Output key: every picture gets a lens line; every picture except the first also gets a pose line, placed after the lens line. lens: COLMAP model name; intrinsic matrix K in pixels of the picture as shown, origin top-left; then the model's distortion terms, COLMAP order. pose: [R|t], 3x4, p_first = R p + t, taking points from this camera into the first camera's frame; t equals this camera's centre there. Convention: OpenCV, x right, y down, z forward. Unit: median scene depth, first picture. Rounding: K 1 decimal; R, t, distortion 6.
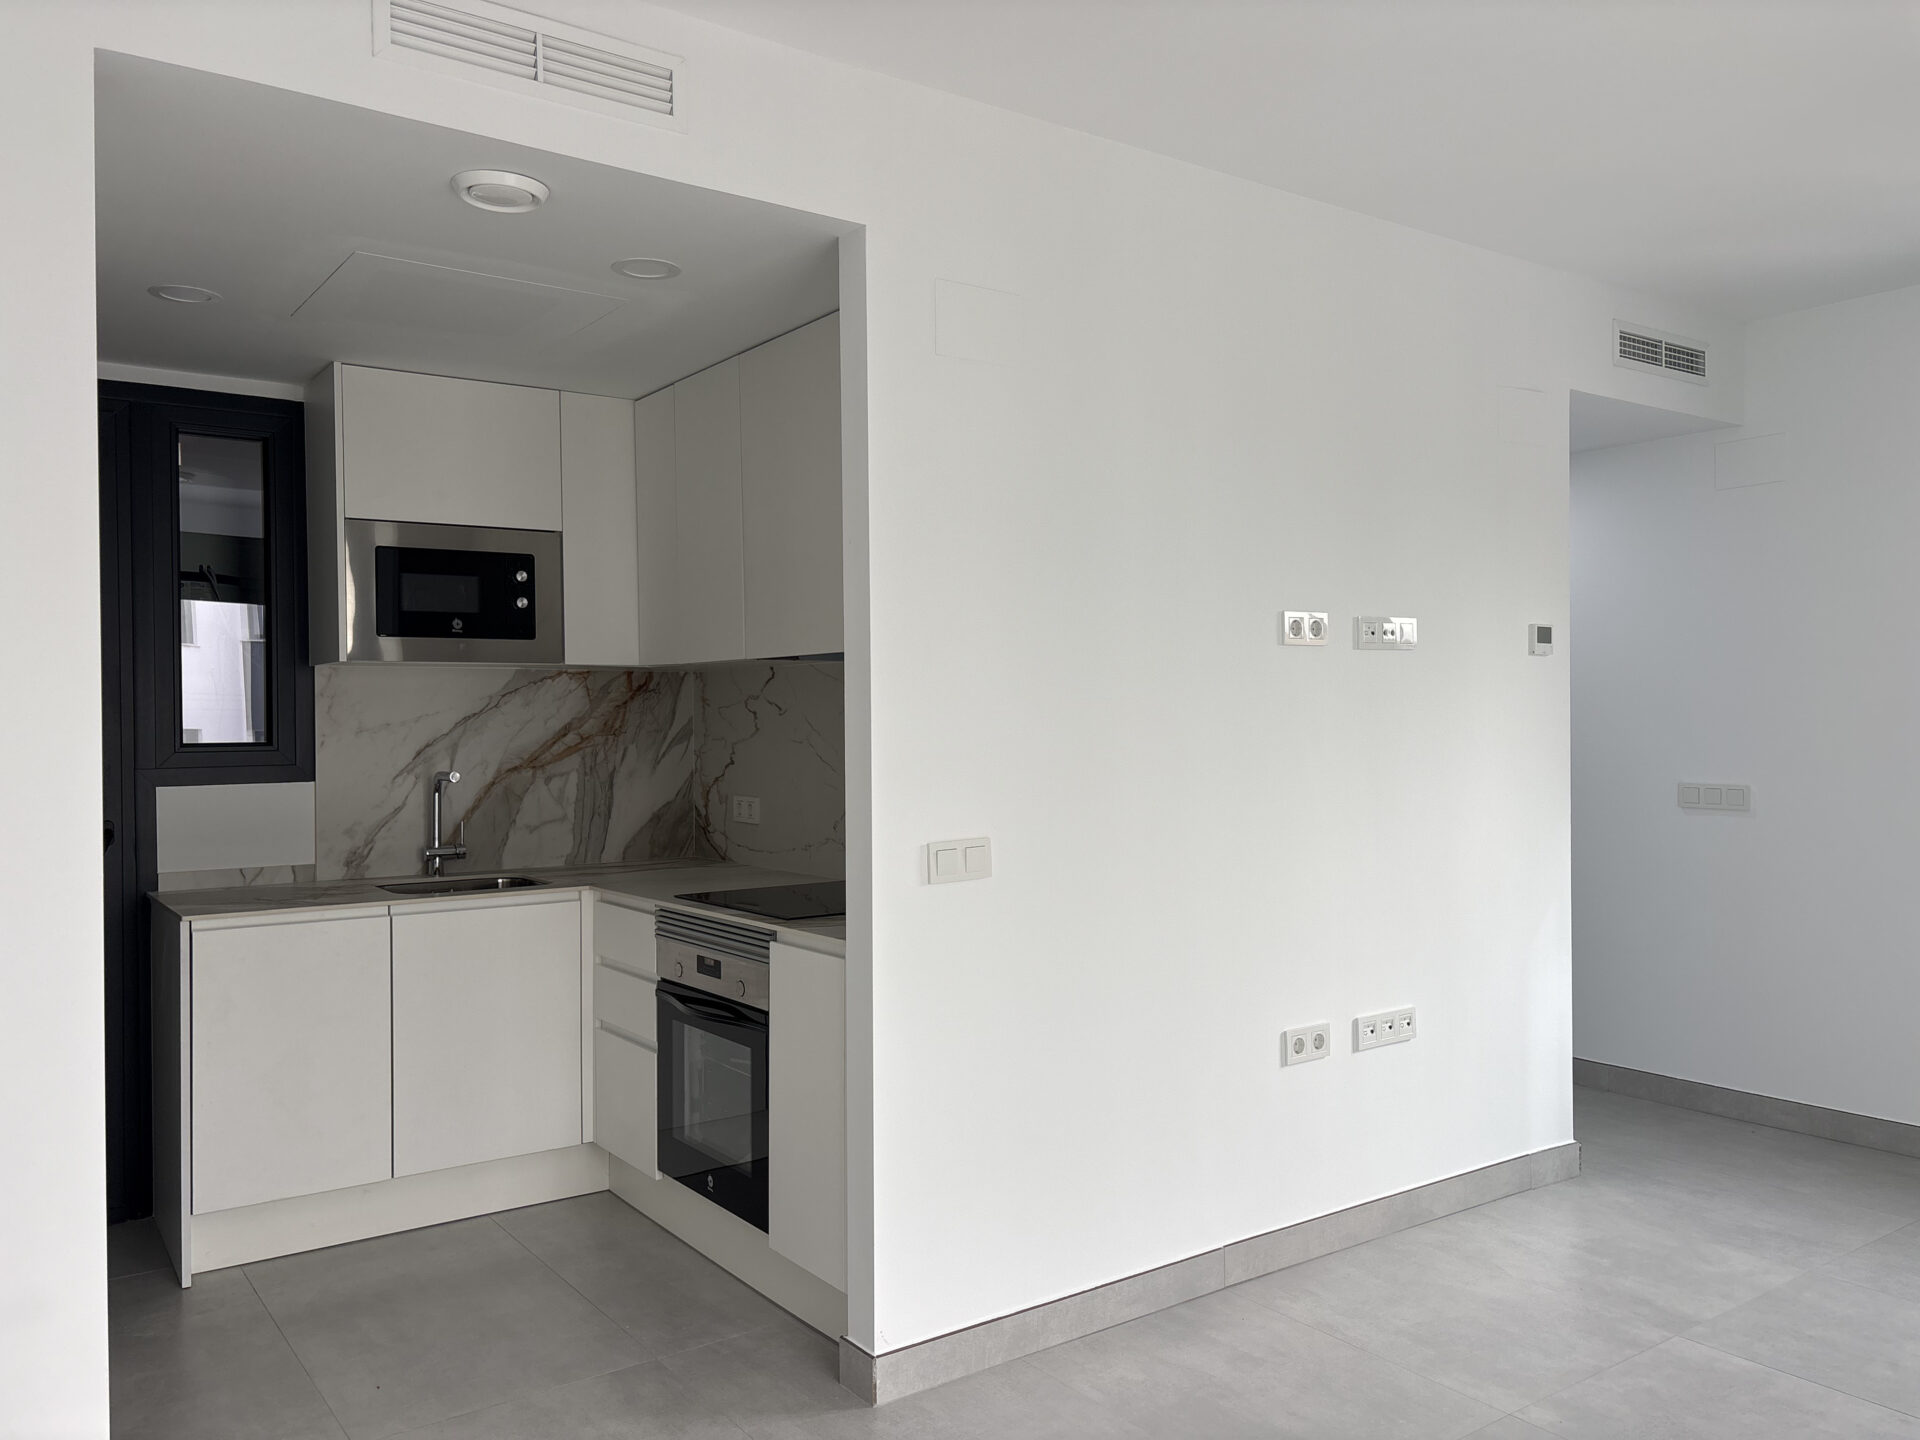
lens RADIAL K [[1458.4, 0, 955.9], [0, 1458.4, 726.3], [0, 0, 1]] dist [0.039713, -0.029953]
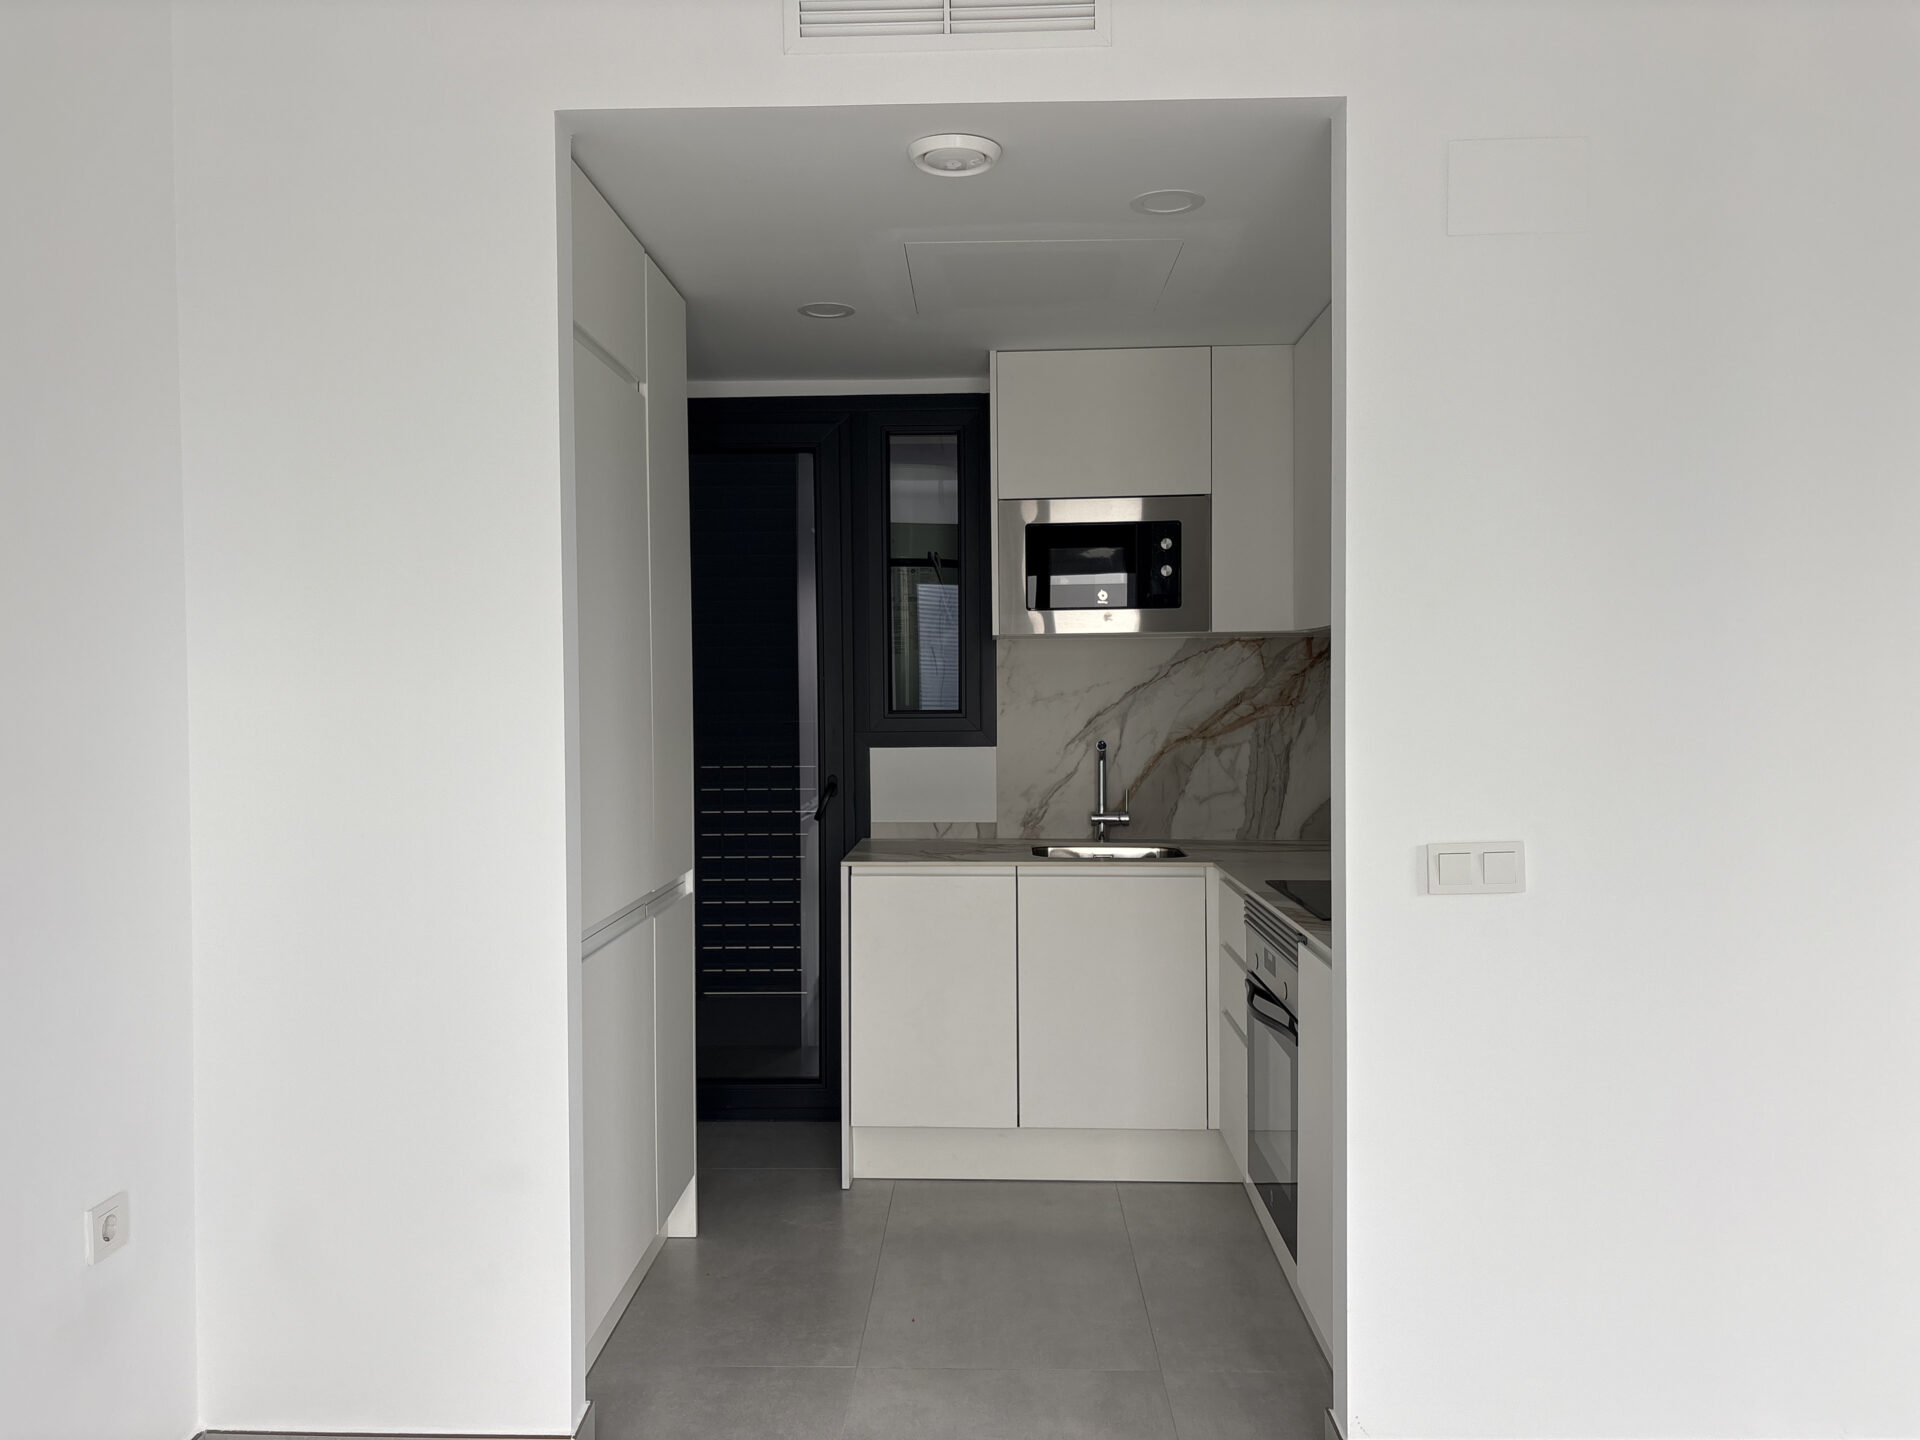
lens RADIAL K [[1463.4, 0, 950.5], [0, 1463.4, 727.1], [0, 0, 1]] dist [0.125270, -0.137453]
pose [[0.793418, 0.018133, -0.608407, 0.188217], [-0.003429, 0.999673, 0.025322, -0.003652], [0.608668, -0.018005, 0.793221, 0.122868]]
